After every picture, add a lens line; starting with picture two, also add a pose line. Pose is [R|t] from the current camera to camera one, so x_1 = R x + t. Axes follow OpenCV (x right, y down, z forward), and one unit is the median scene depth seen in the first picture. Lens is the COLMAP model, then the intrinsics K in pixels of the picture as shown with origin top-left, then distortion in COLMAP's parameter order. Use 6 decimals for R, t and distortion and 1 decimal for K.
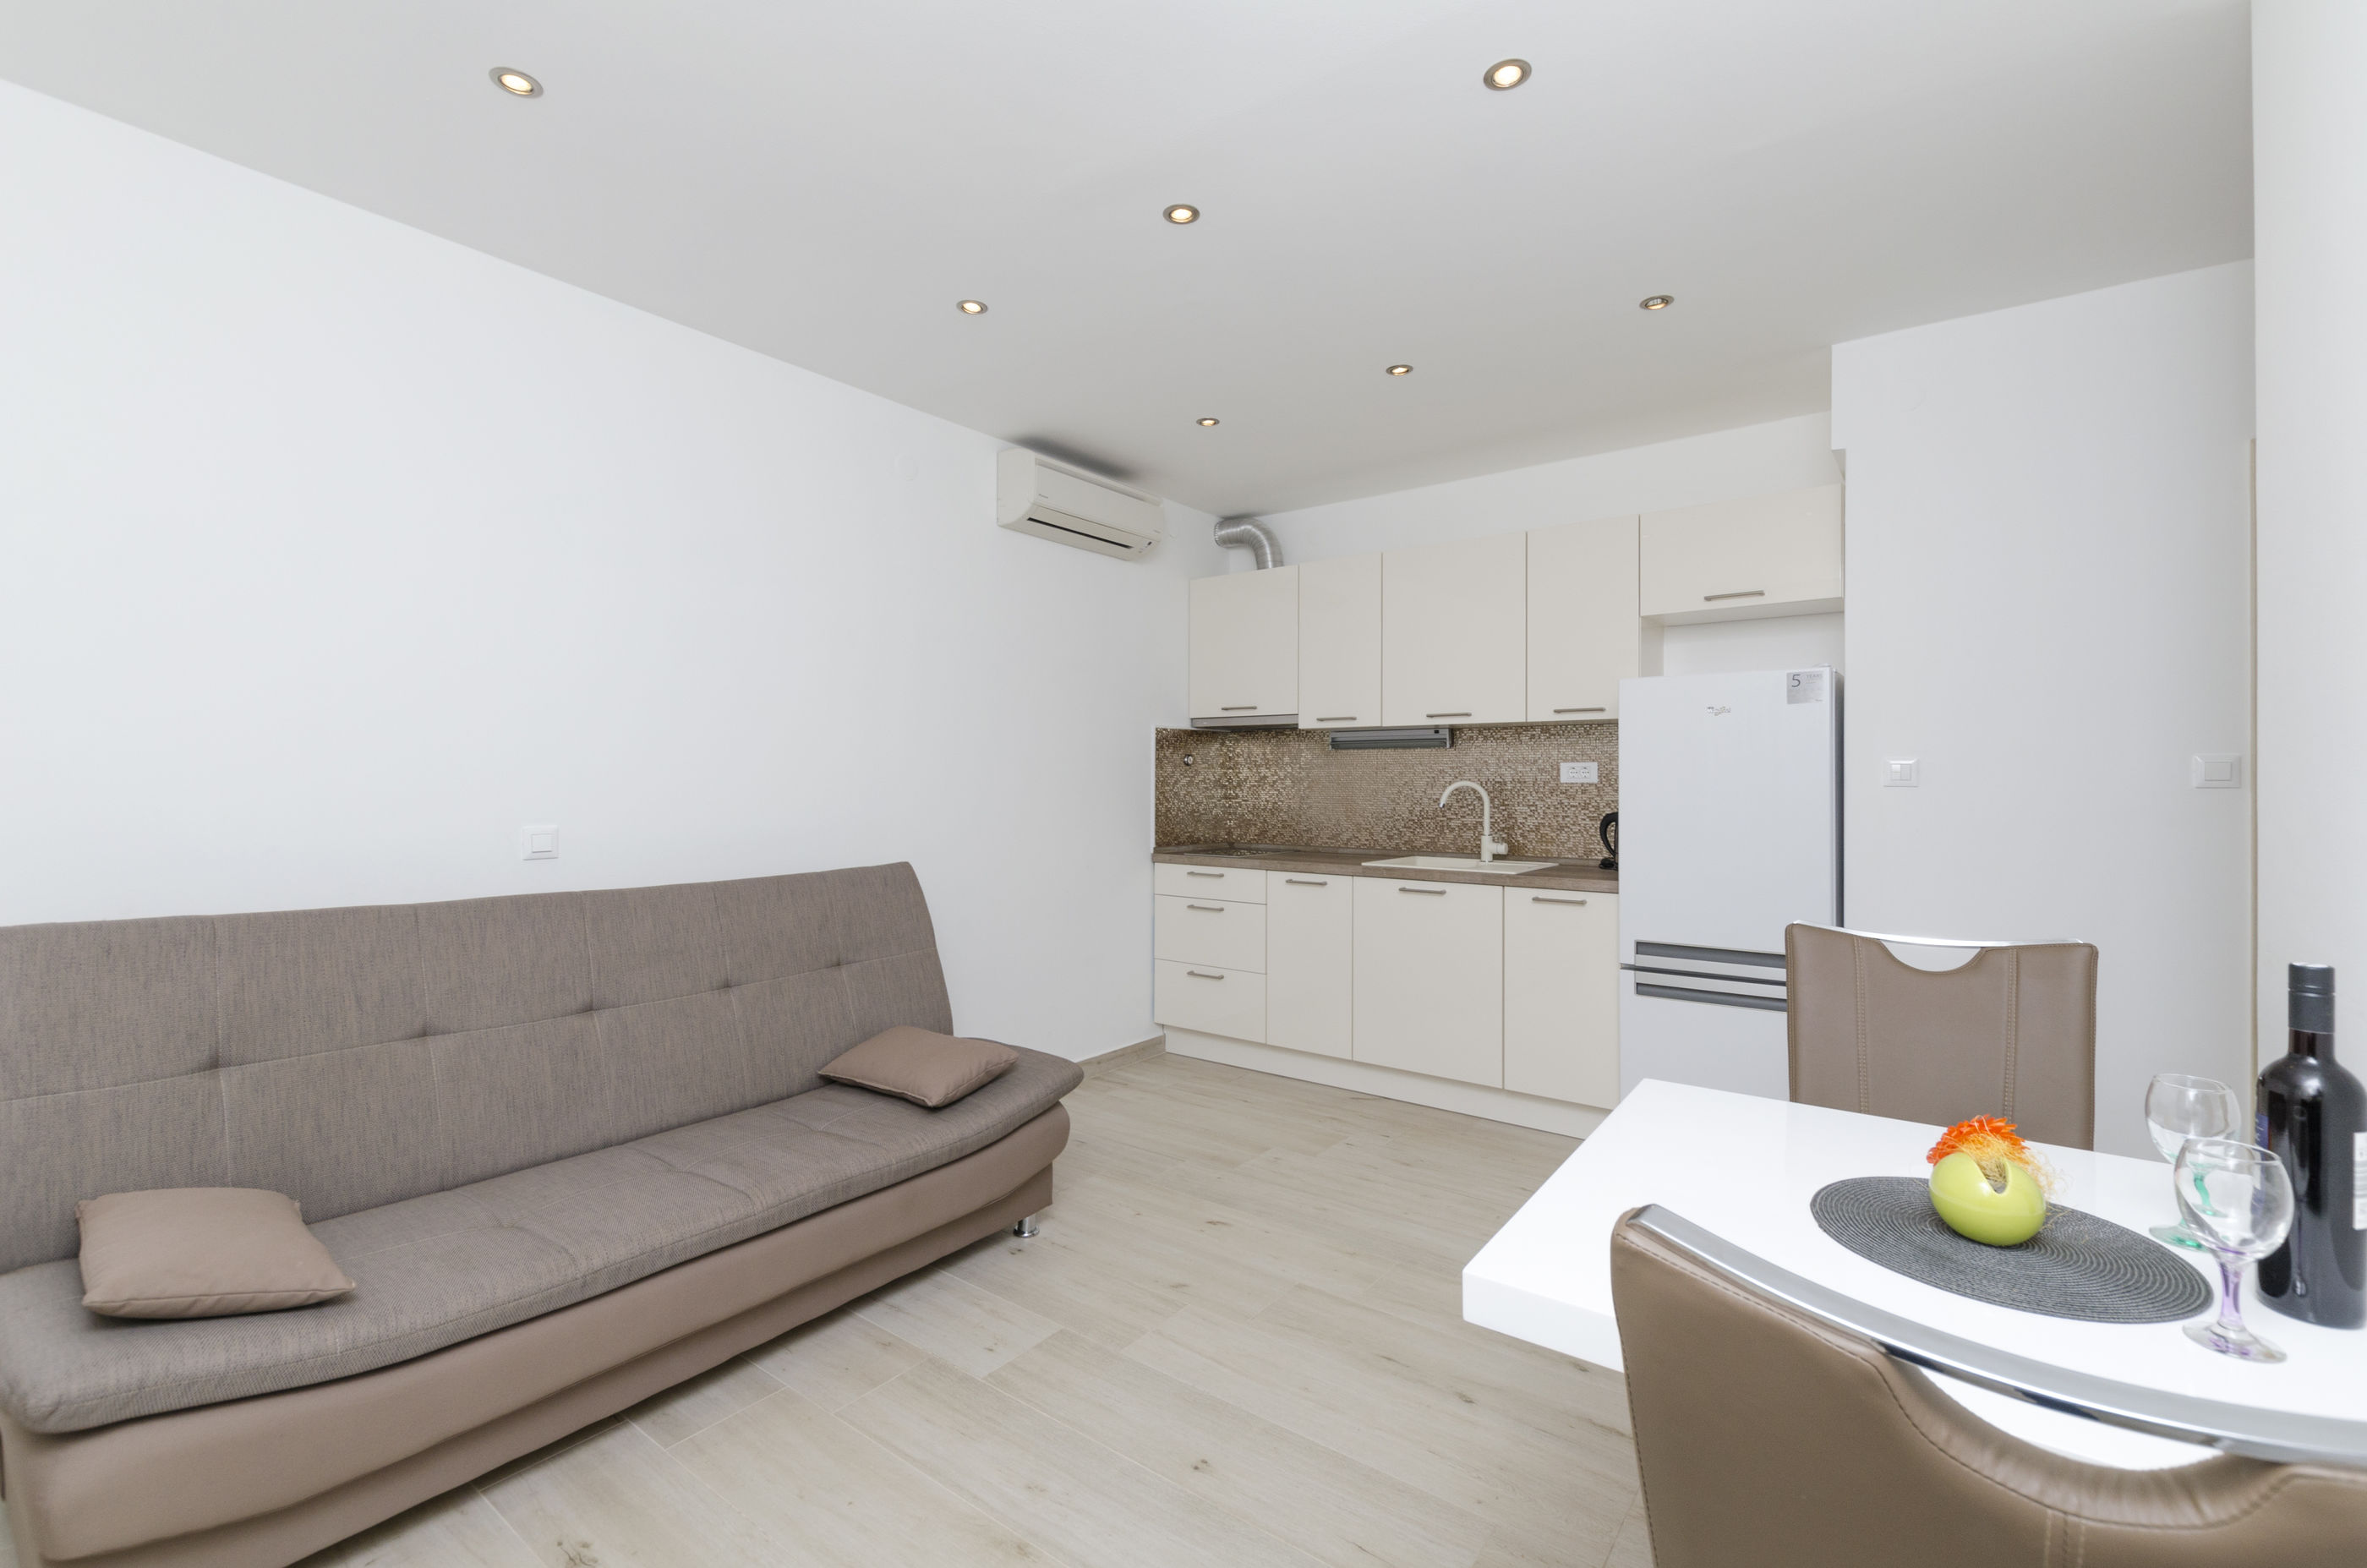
lens RADIAL K [[1017.6, 0, 1186.4], [0, 1017.6, 785.7], [0, 0, 1]] dist [-0.000730, 0.000120]
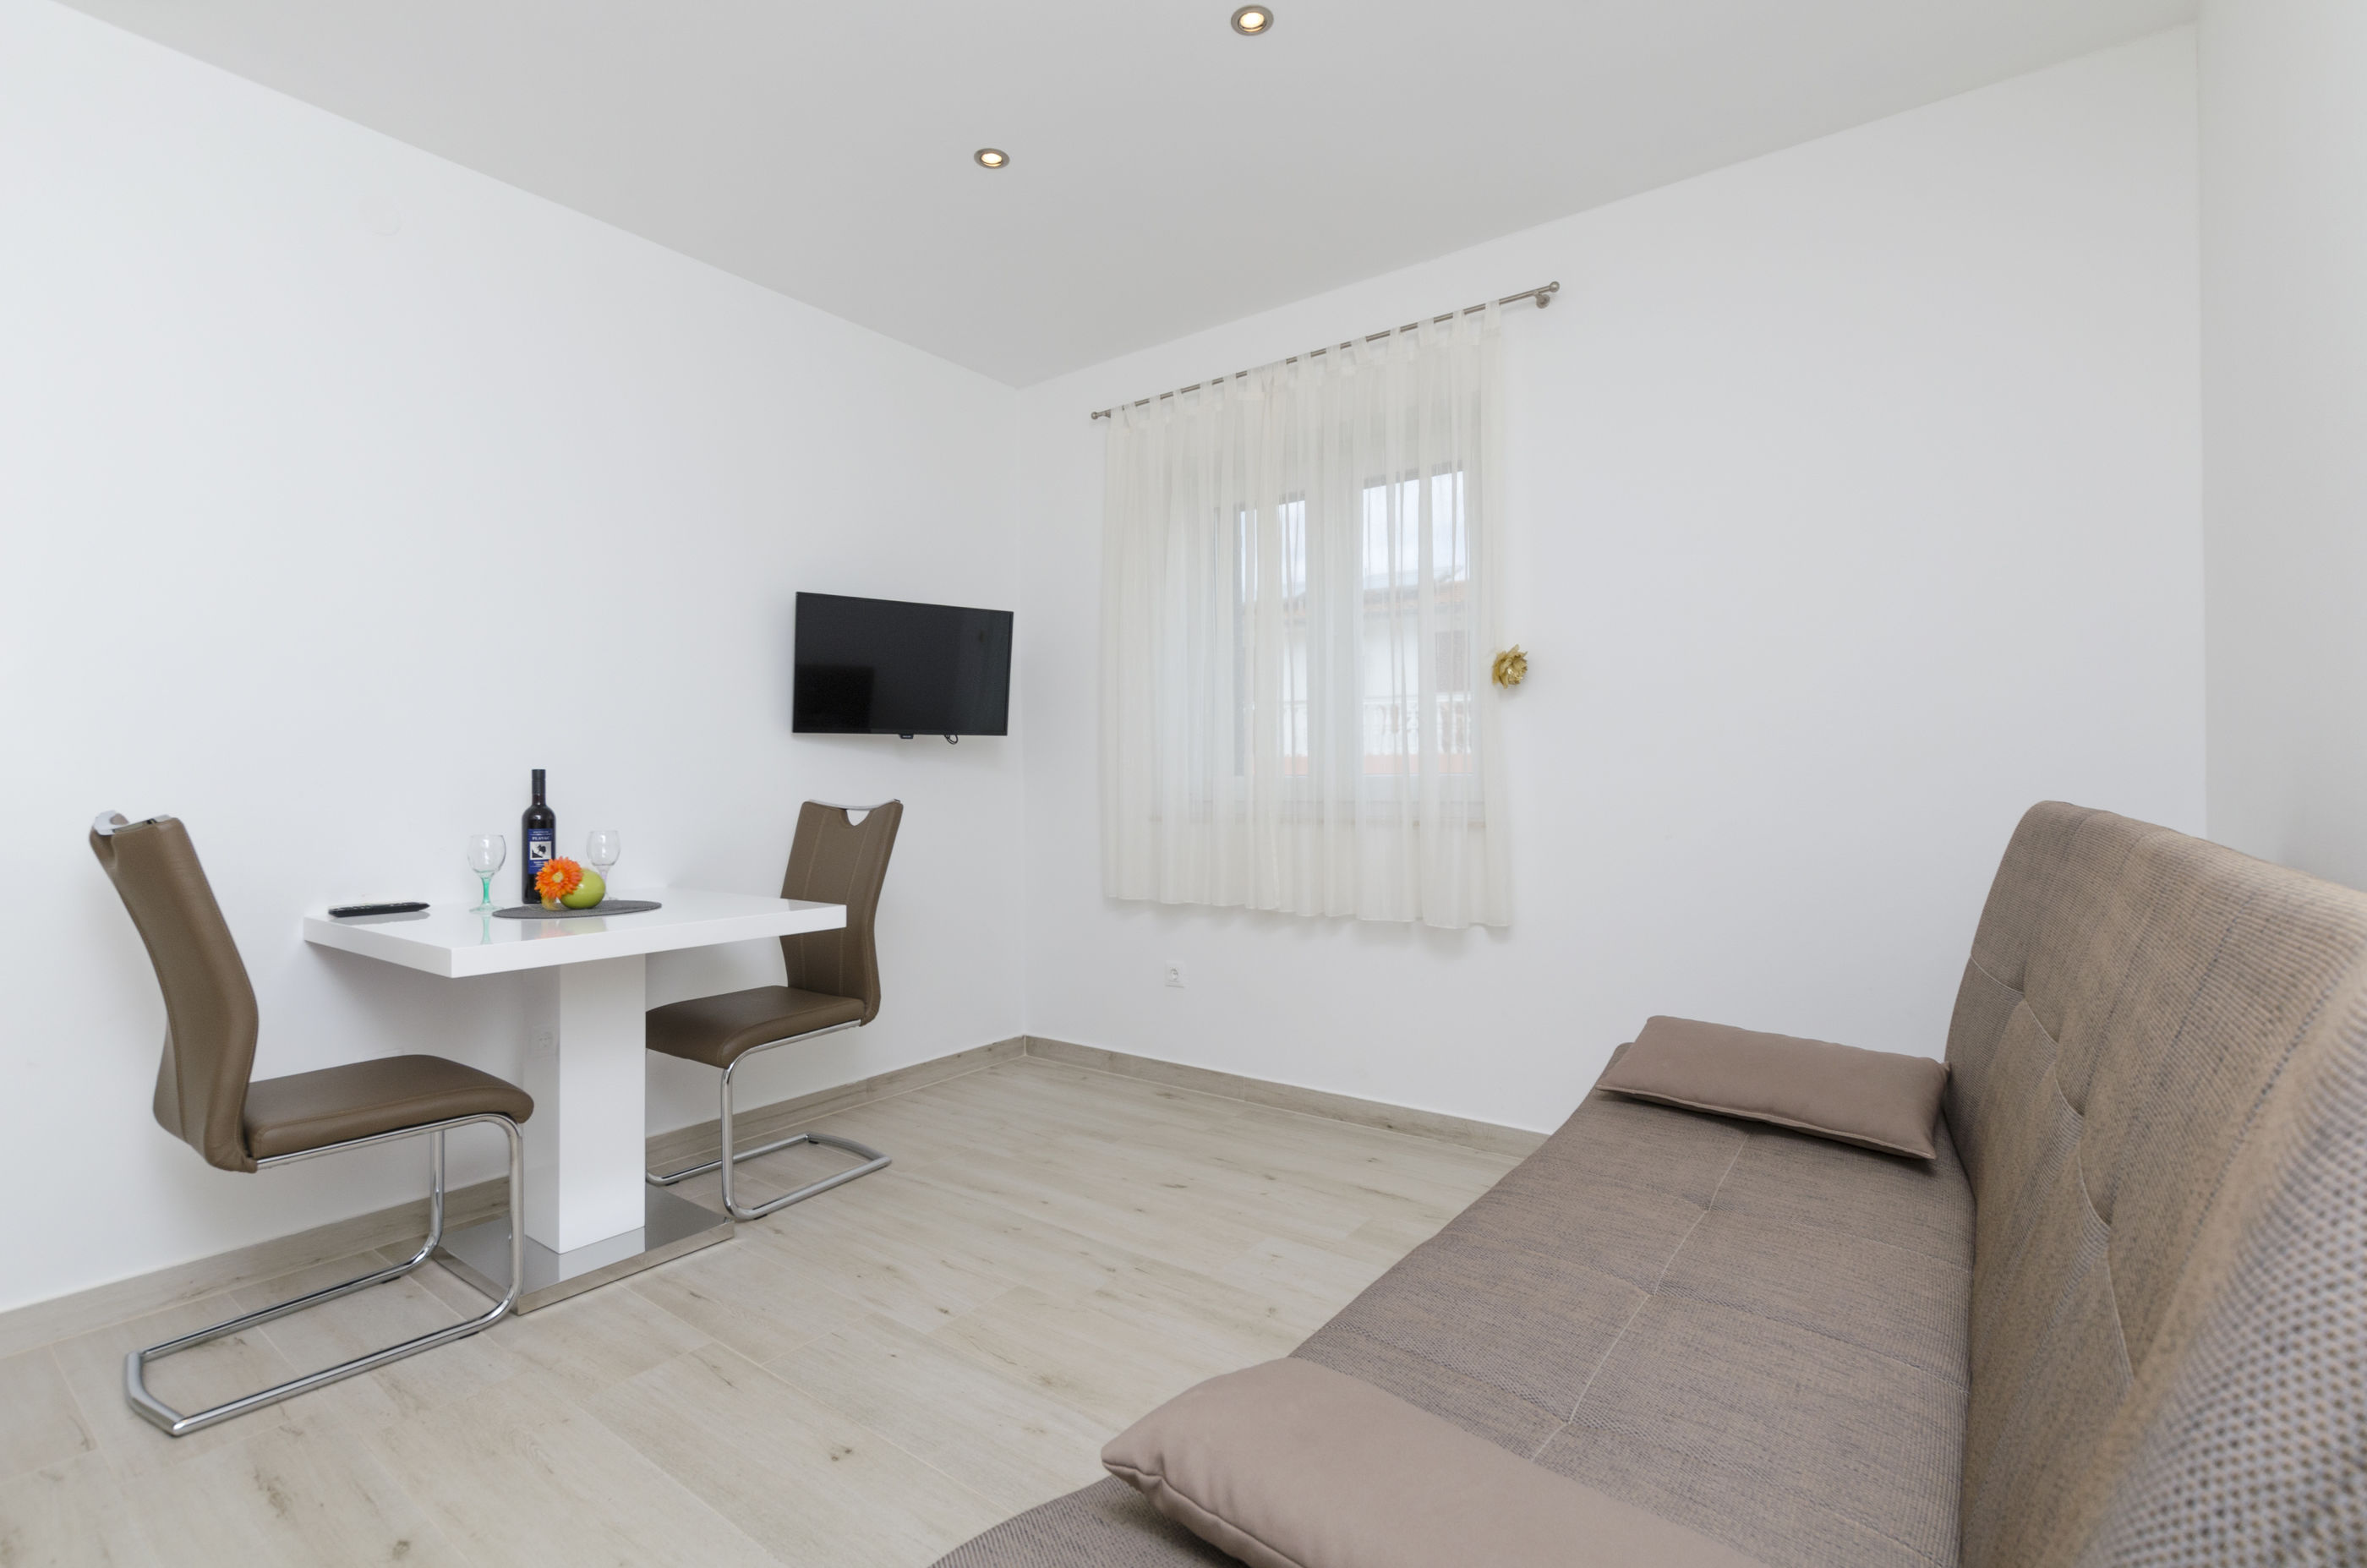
lens RADIAL K [[1065.4, 0, 1181.6], [0, 1065.4, 775.4], [0, 0, 1]] dist [-0.001081, -0.003174]
pose [[-0.999881, 0.003217, -0.015065, -0.132007], [0.003239, 0.999994, -0.001446, 0.052649], [0.015060, -0.001495, -0.999885, 0.971361]]
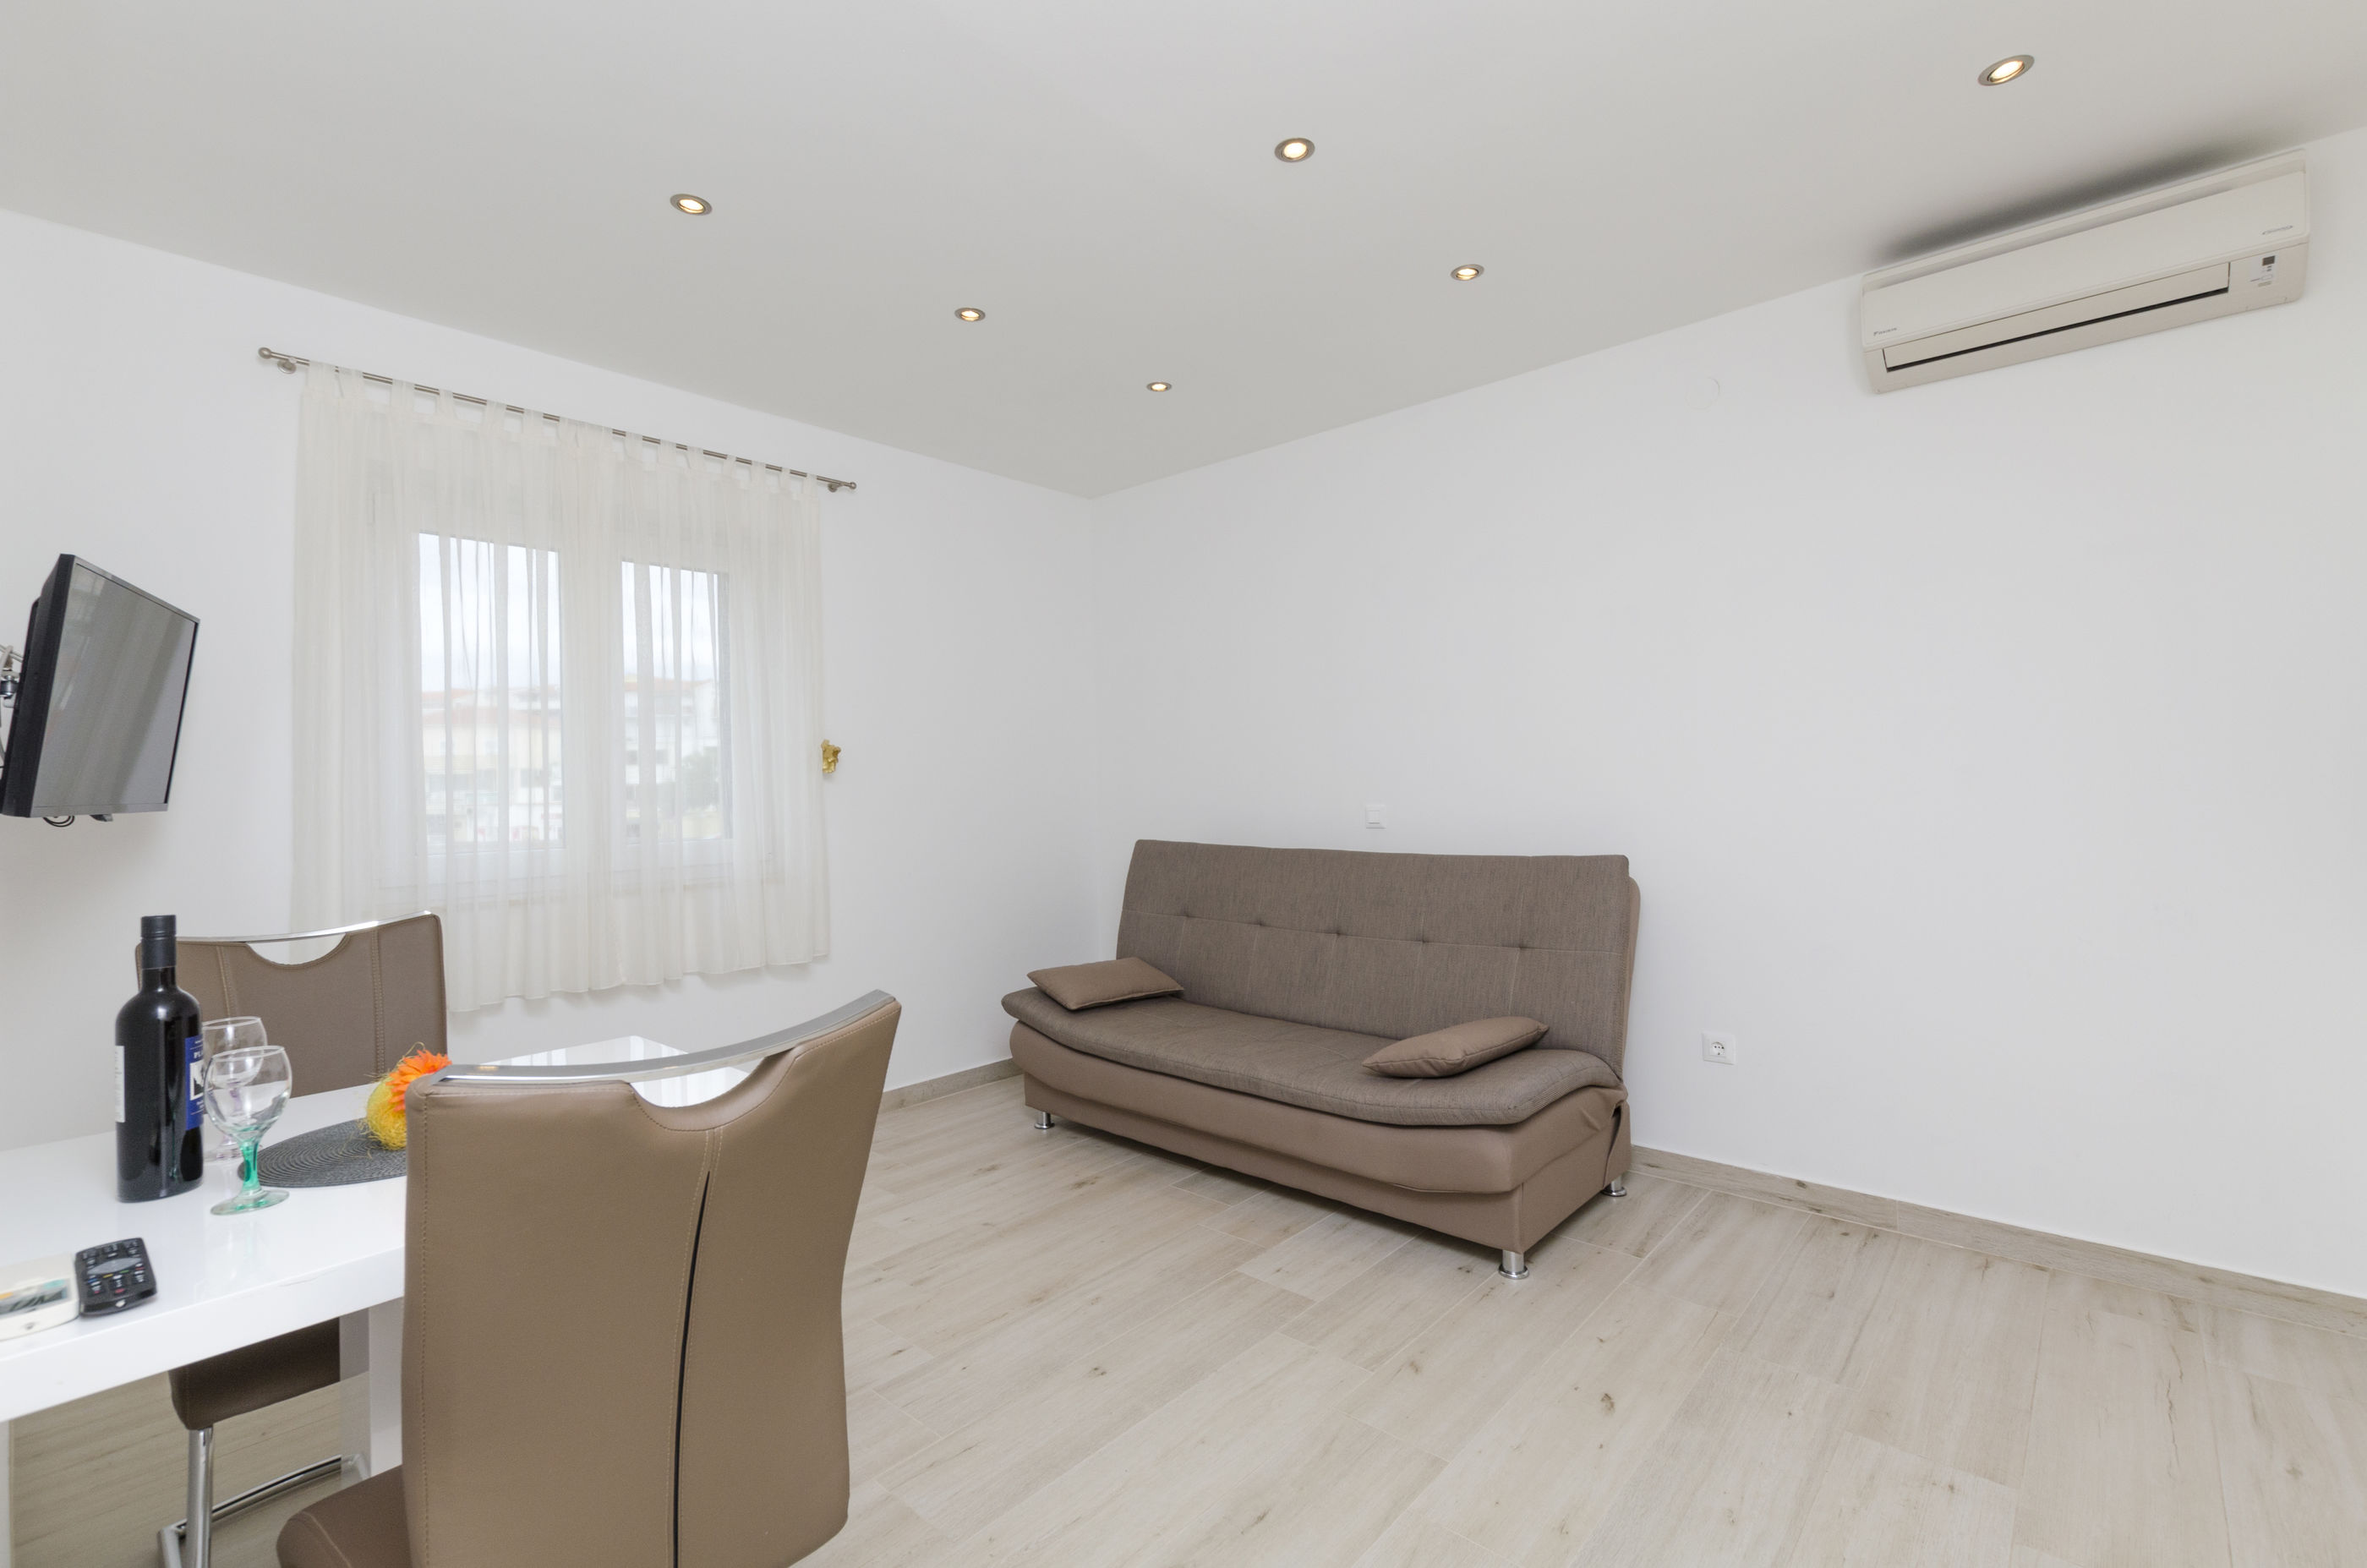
lens RADIAL K [[1017.6, 0, 1186.4], [0, 1017.6, 785.7], [0, 0, 1]] dist [-0.000730, 0.000120]
pose [[-0.086563, -0.003535, -0.996240, 0.583941], [0.015498, 0.999868, -0.004894, 0.010470], [0.996126, -0.015864, -0.086497, 0.617026]]
